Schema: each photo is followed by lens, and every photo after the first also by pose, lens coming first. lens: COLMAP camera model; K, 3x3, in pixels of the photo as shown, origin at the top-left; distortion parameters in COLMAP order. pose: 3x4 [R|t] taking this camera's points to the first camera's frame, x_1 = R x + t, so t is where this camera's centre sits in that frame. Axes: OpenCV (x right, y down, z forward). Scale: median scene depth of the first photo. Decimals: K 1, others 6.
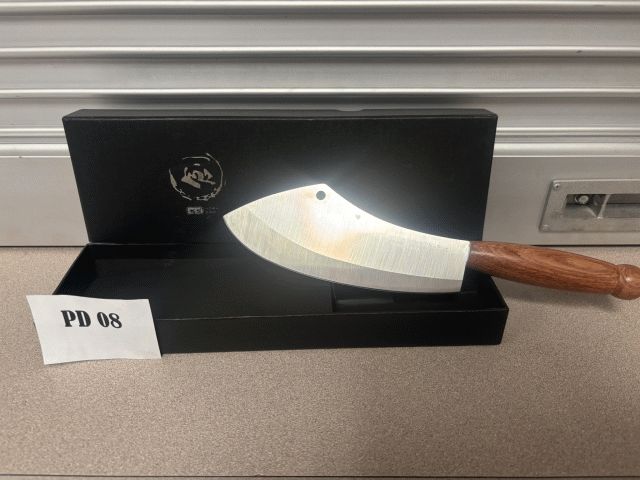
lens RADIAL K [[492.9, 0, 321.1], [0, 492.9, 239.3], [0, 0, 1]] dist [-0.006529, -0.018325]
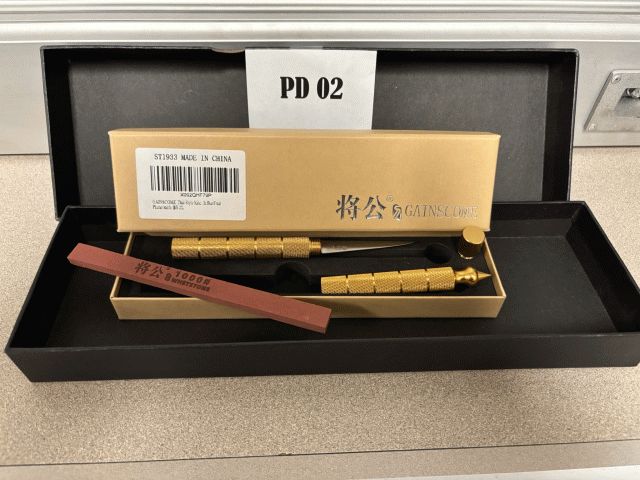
lens RADIAL K [[492.9, 0, 318.3], [0, 492.9, 237.1], [0, 0, 1]] dist [-0.006529, -0.018325]
pose [[0.998533, -0.023532, 0.048775, -0.091948], [0.009910, 0.964850, 0.262615, -0.103379], [-0.053240, -0.261746, 0.963667, 0.245724]]
